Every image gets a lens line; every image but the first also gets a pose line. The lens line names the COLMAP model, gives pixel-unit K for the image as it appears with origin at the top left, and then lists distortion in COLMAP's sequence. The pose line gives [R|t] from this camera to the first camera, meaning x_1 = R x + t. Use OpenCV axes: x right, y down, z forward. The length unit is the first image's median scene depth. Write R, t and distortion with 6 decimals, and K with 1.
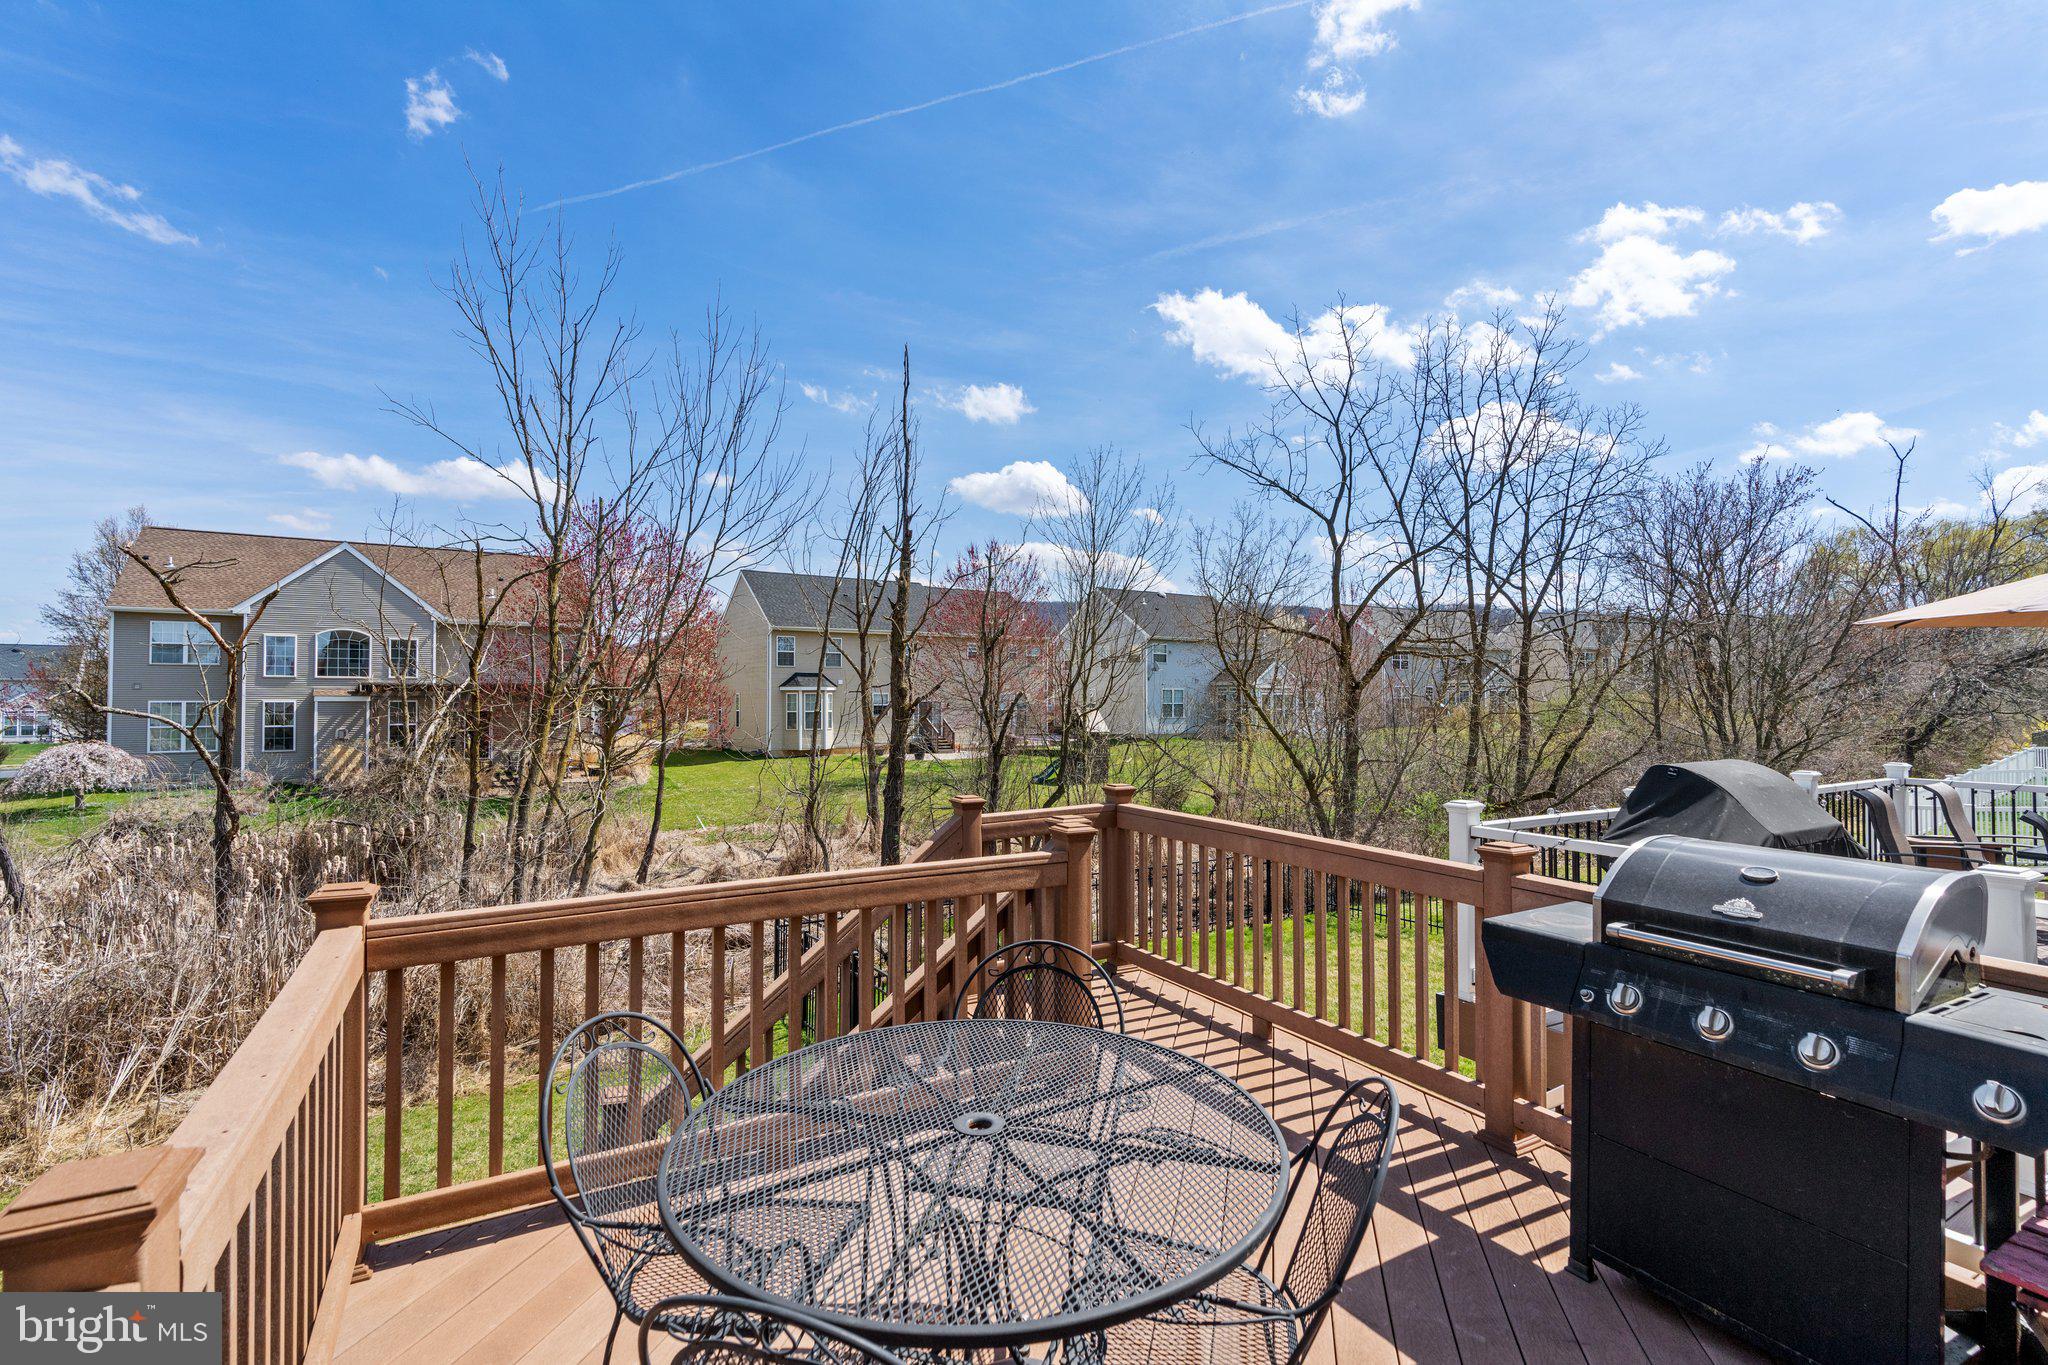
lens RADIAL K [[935.3, 0, 1025.3], [0, 935.3, 678.1], [0, 0, 1]] dist [-0.007933, 0.003991]
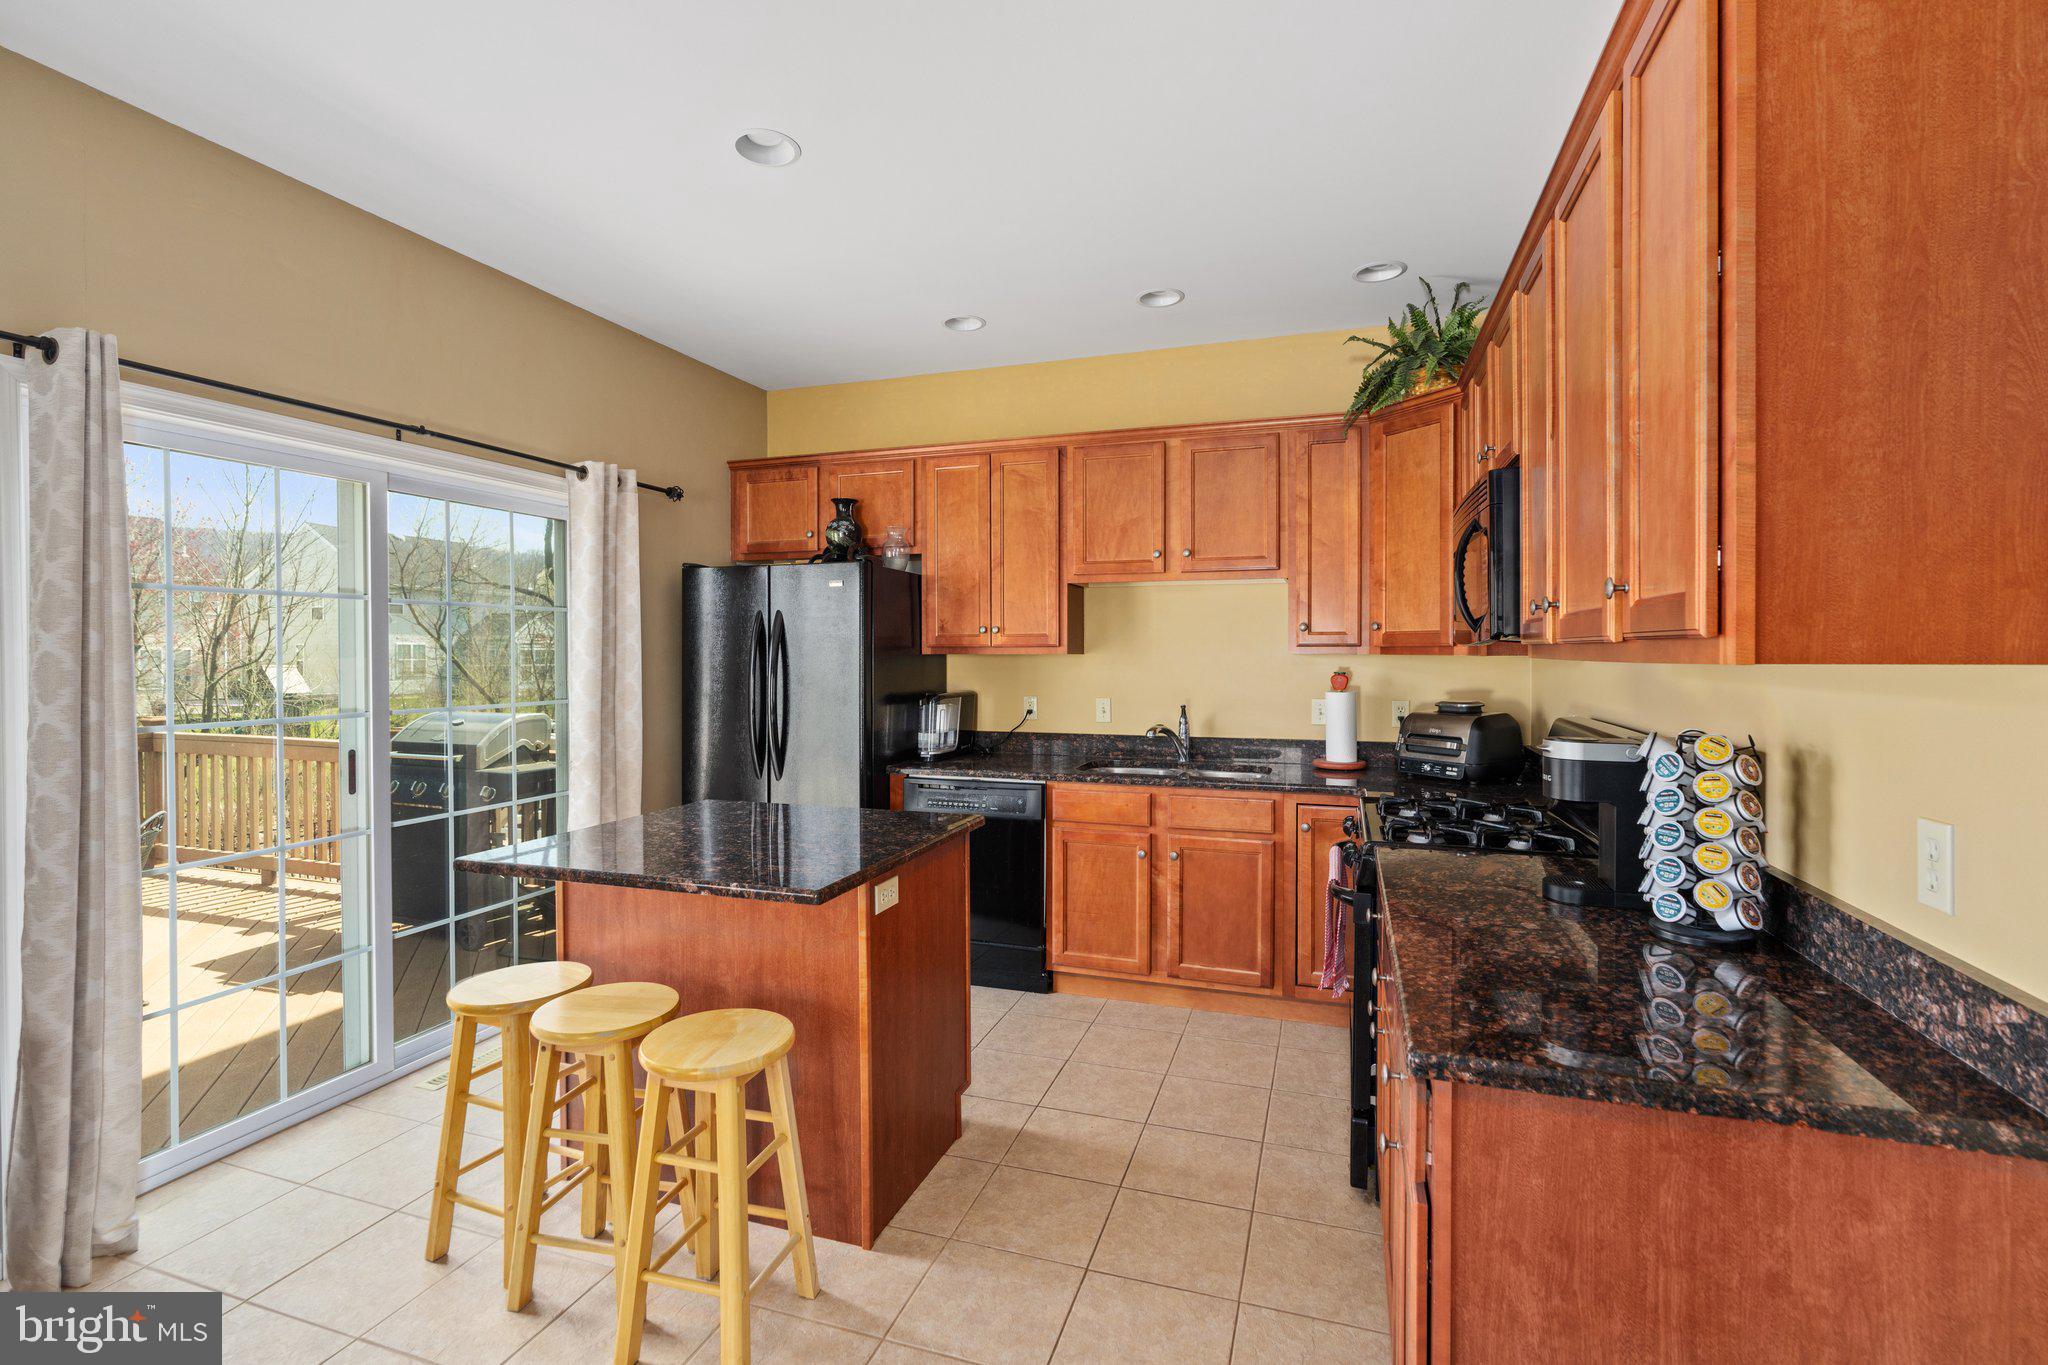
lens RADIAL K [[935.3, 0, 1023.7], [0, 935.3, 653.5], [0, 0, 1]] dist [-0.007933, 0.003991]
pose [[0.742815, -0.004072, 0.669484, 0.027439], [-0.012356, 0.999728, 0.019789, -0.000895], [-0.669383, -0.022972, 0.742563, -0.136512]]
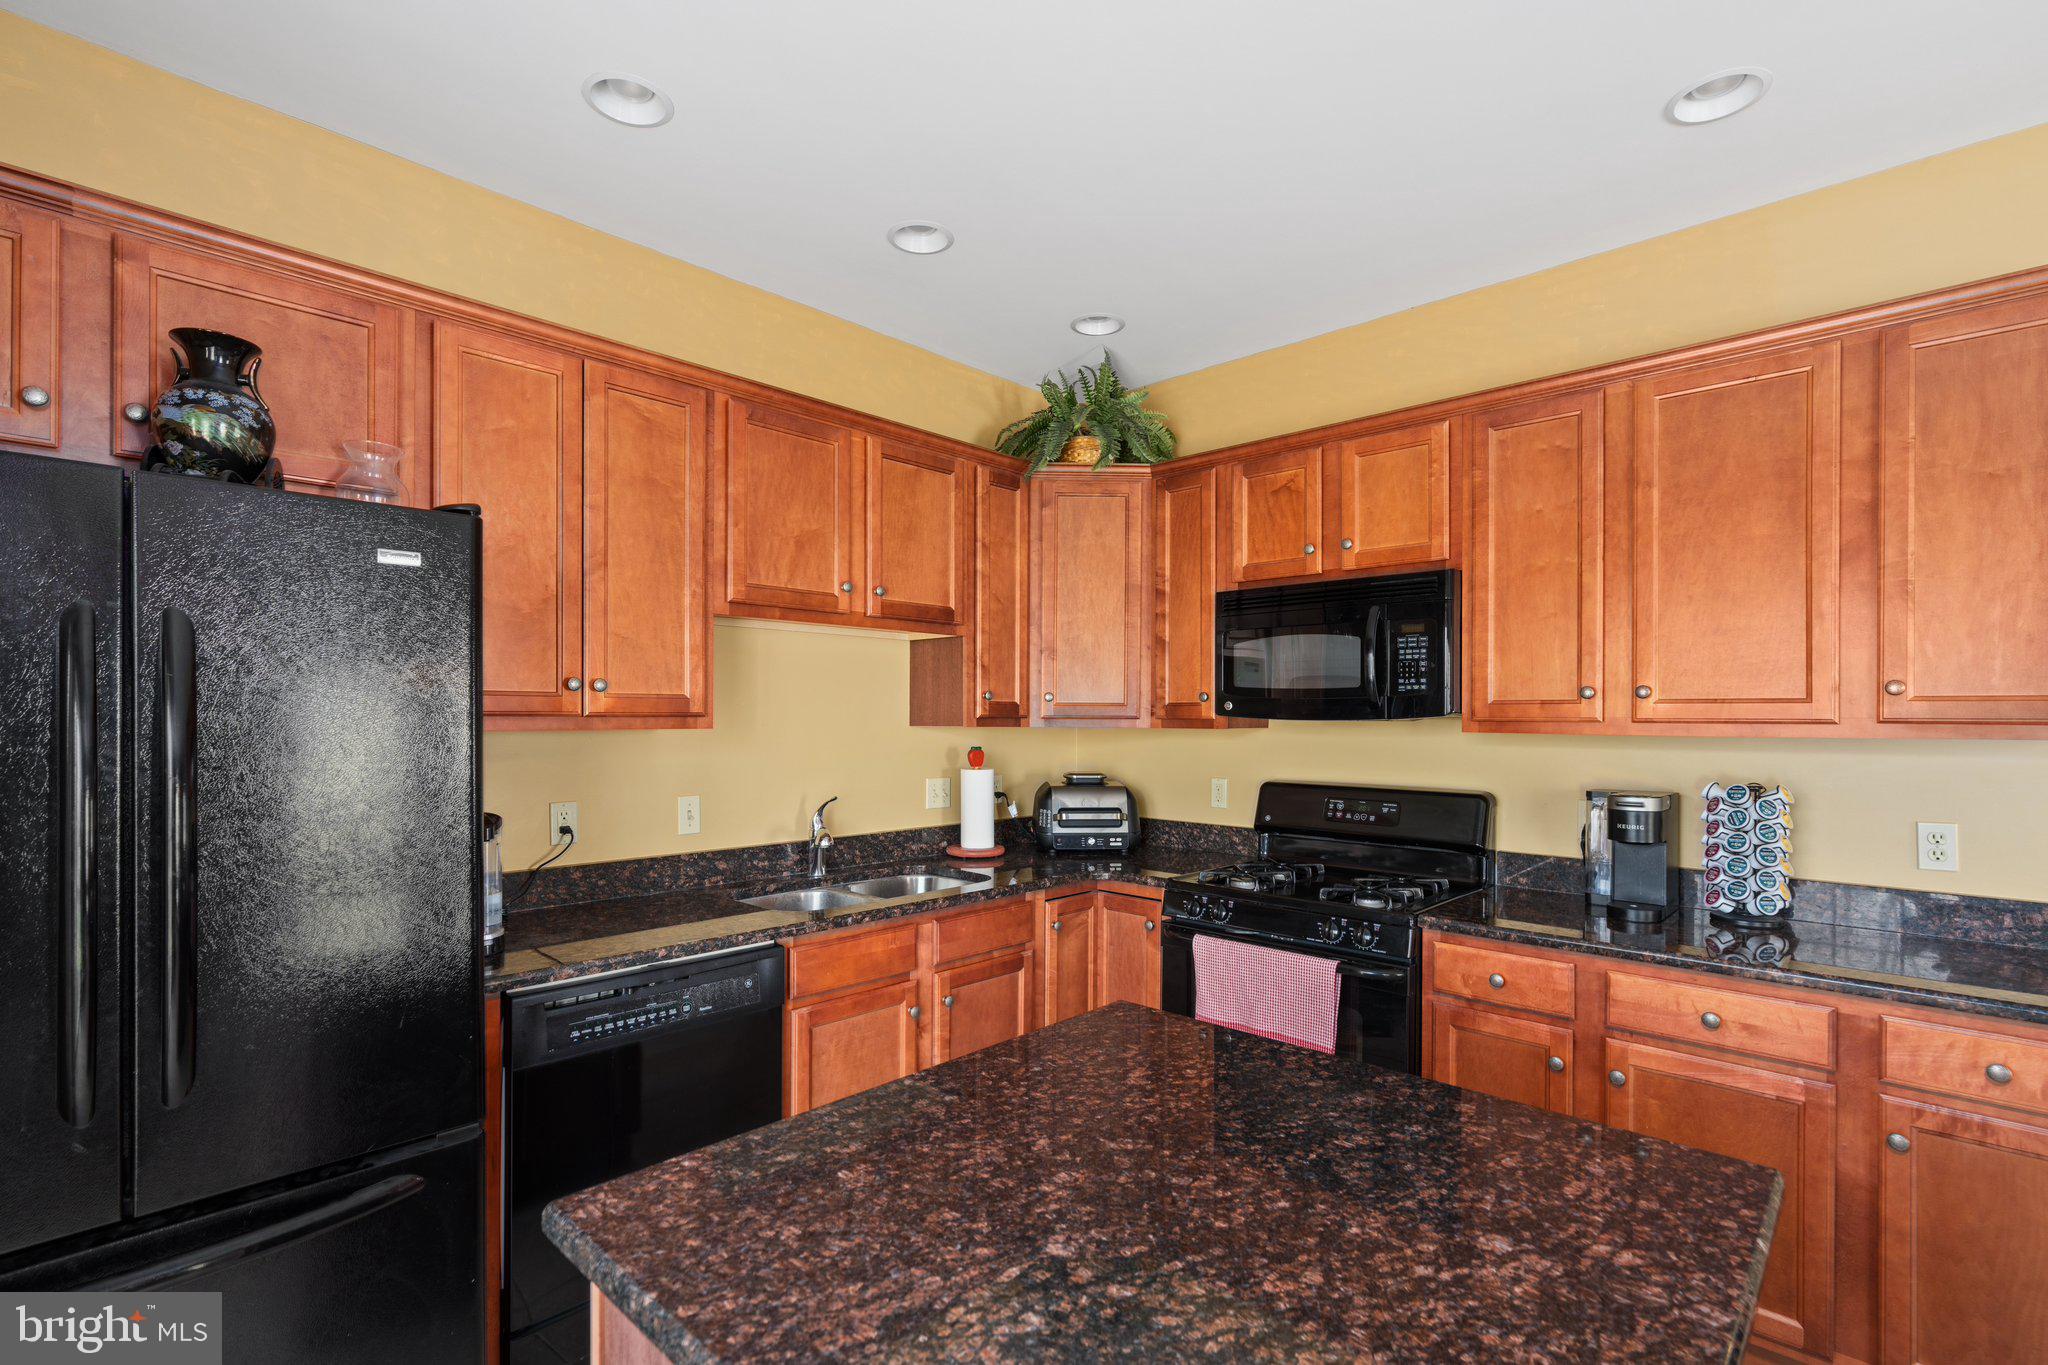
lens RADIAL K [[935.3, 0, 1018.3], [0, 935.3, 718.2], [0, 0, 1]] dist [-0.007933, 0.003991]
pose [[-0.288075, -0.002811, 0.957604, 0.036130], [-0.025208, 0.999671, -0.004648, 0.000840], [-0.957276, -0.025478, -0.288051, -0.027194]]
